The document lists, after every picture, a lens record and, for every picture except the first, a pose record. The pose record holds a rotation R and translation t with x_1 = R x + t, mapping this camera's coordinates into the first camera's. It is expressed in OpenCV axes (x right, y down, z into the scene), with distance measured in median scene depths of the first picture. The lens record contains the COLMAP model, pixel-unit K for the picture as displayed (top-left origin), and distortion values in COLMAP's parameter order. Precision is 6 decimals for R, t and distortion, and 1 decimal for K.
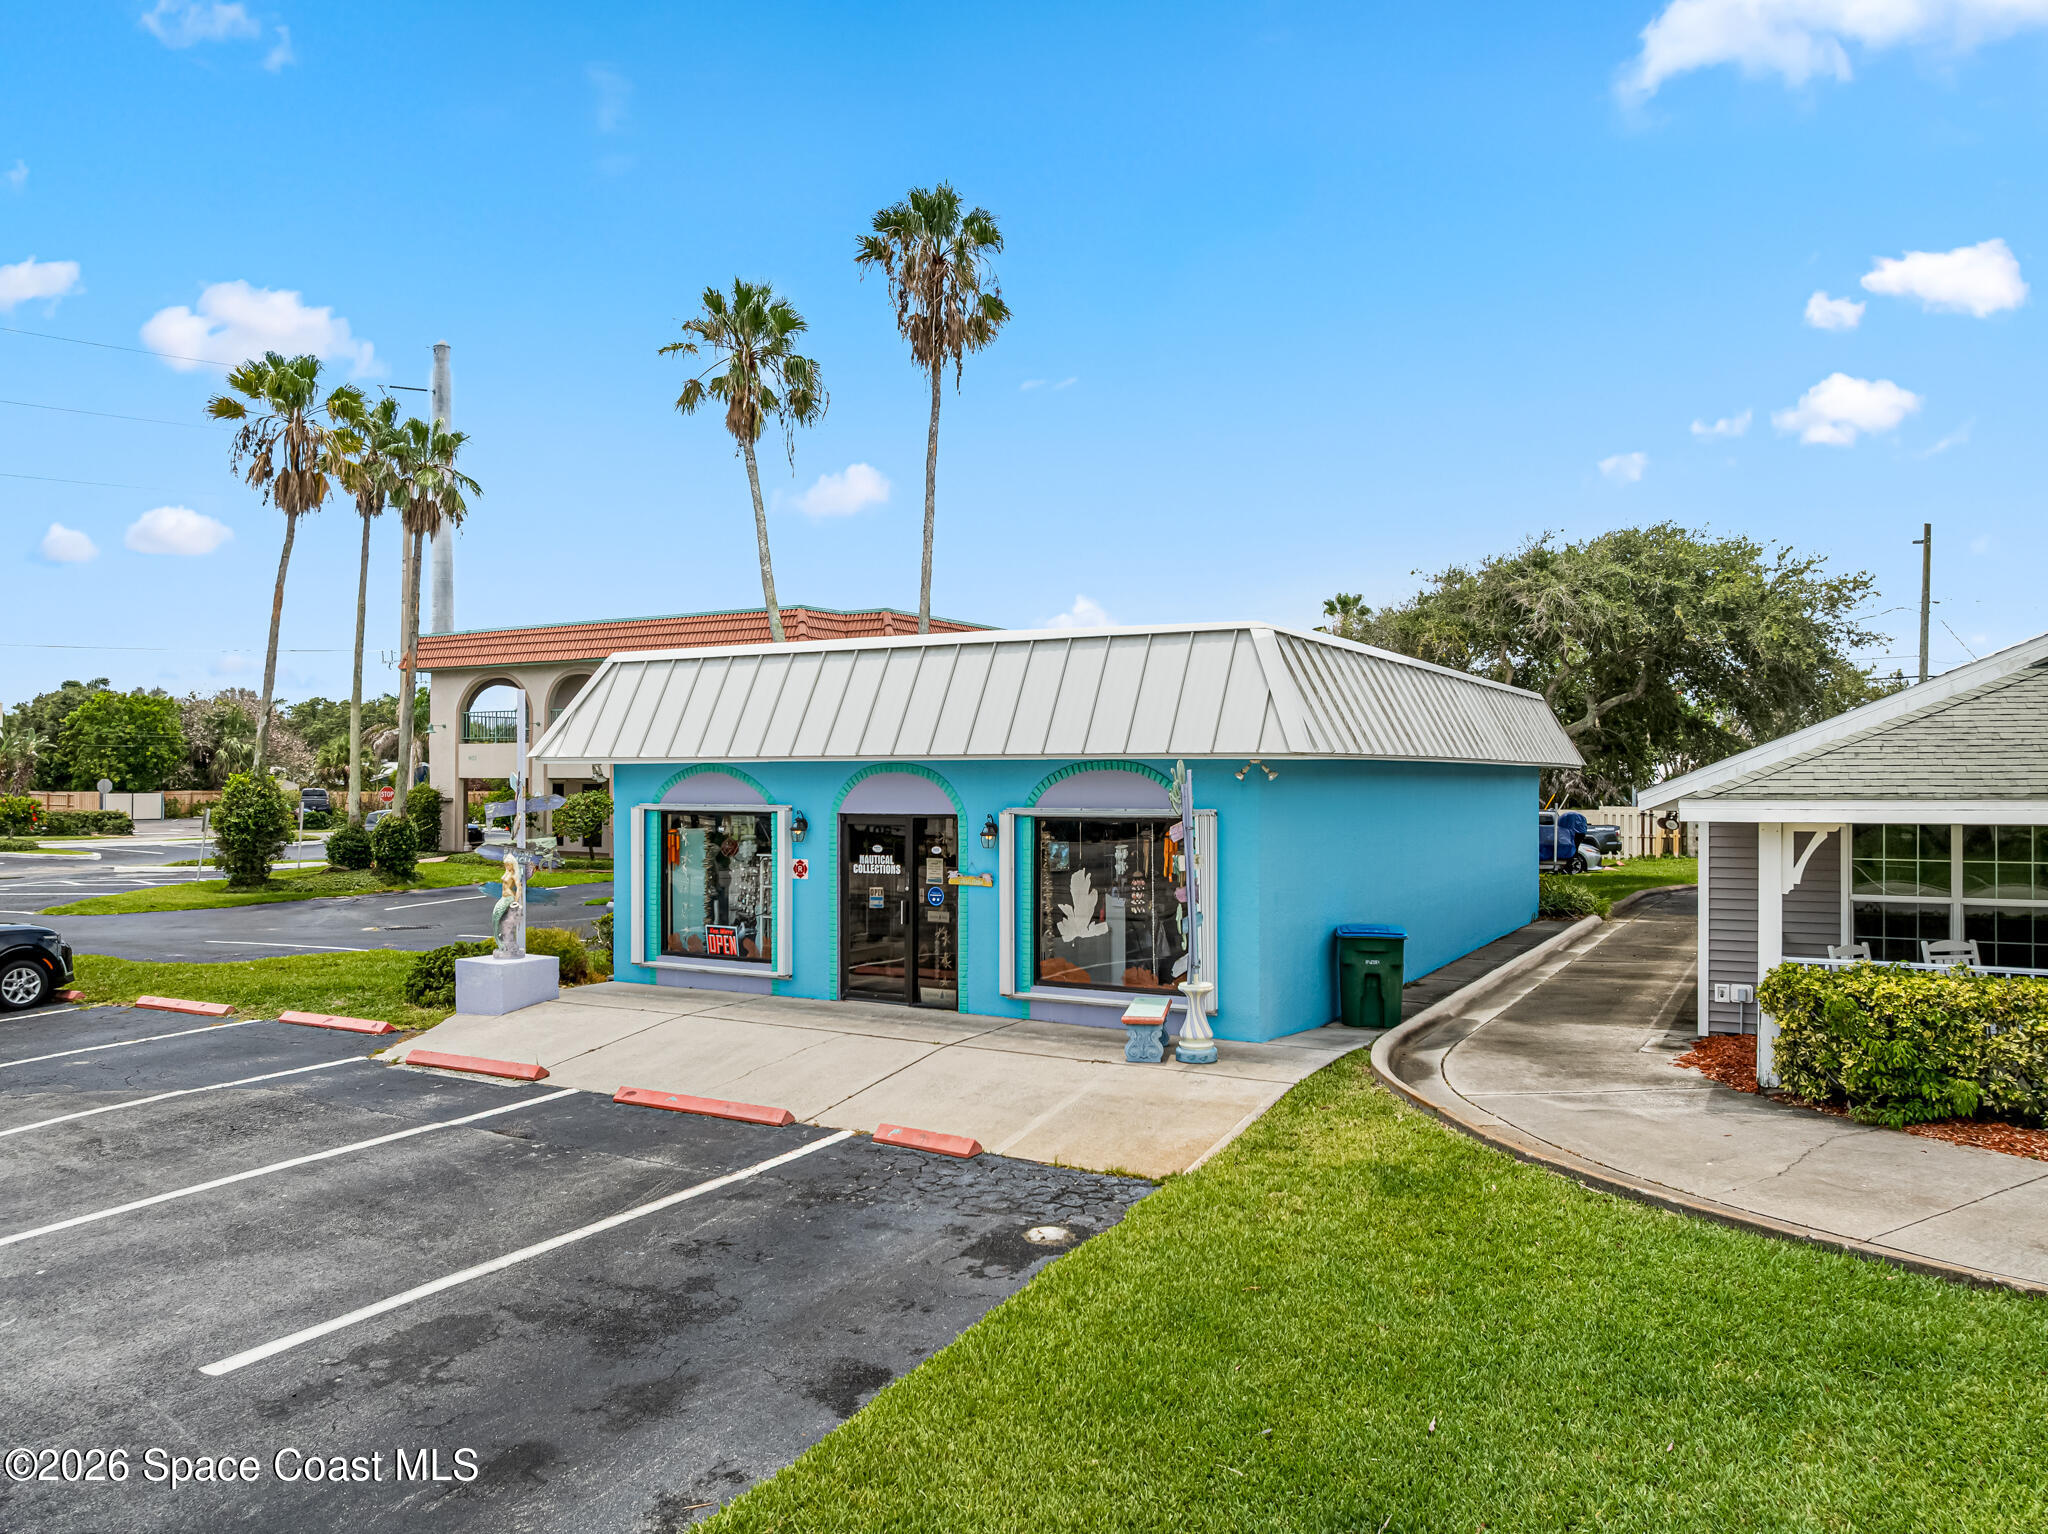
lens RADIAL K [[1437.5, 0, 1021.5], [0, 1437.5, 772.2], [0, 0, 1]] dist [-0.046046, 0.013990]
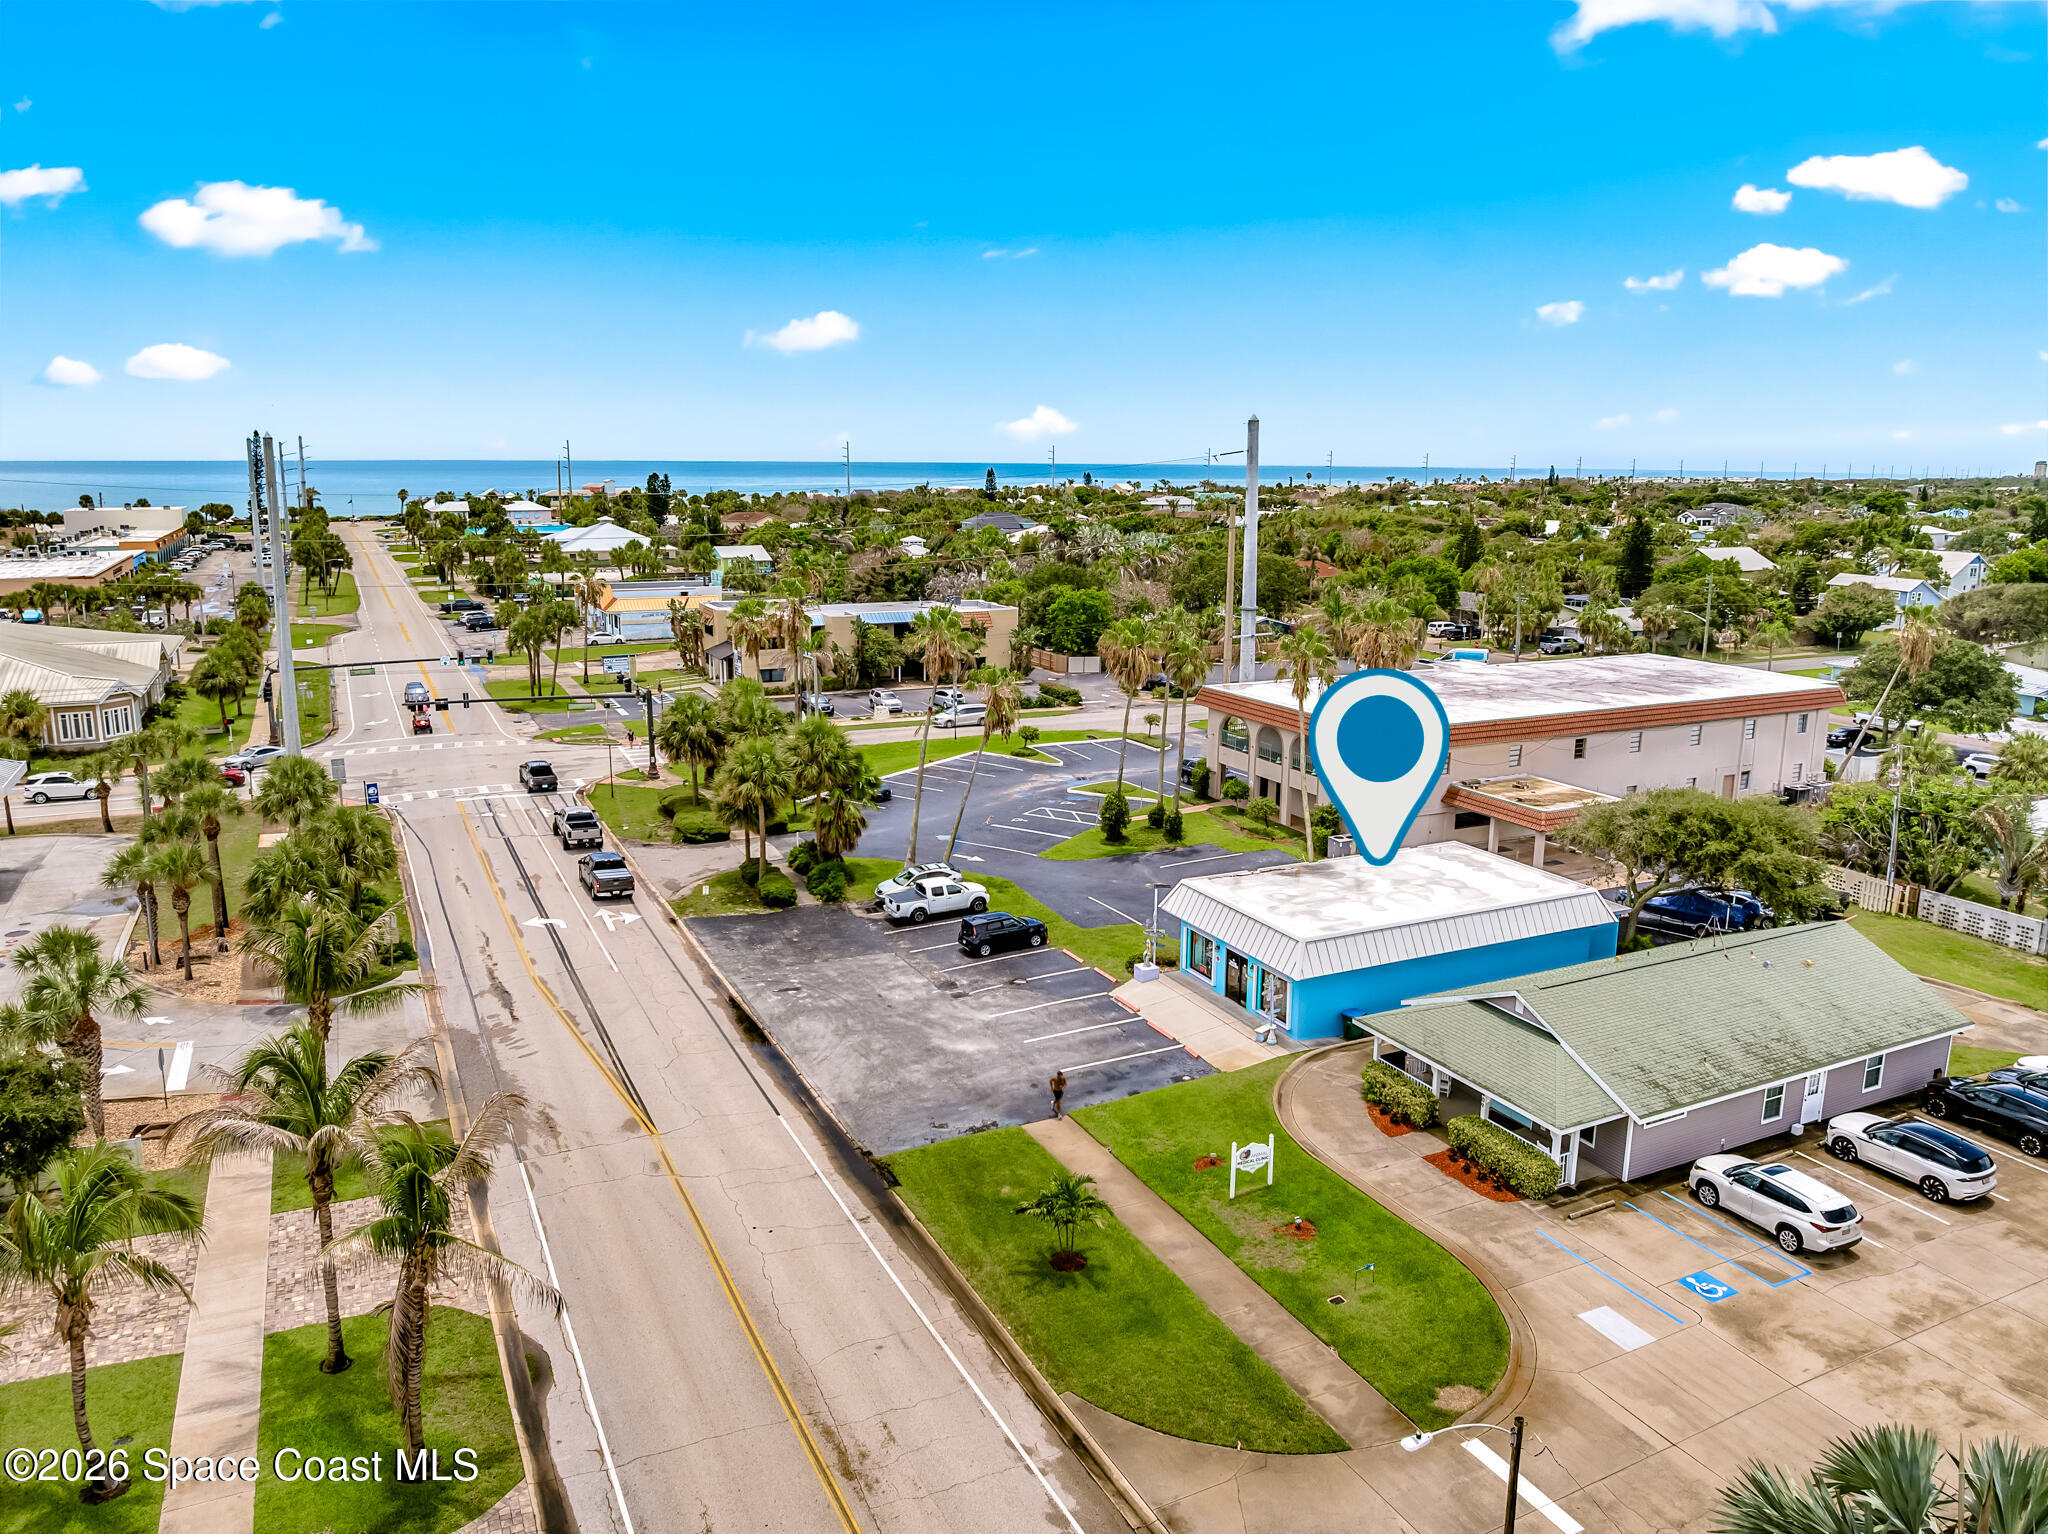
lens RADIAL K [[1437.5, 0, 1030.1], [0, 1437.5, 765.7], [0, 0, 1]] dist [-0.046046, 0.013990]
pose [[0.819193, 0.119312, -0.560970, 1.564862], [0.002195, 0.977462, 0.211101, -1.284157], [0.573514, -0.174164, 0.800468, -2.278182]]
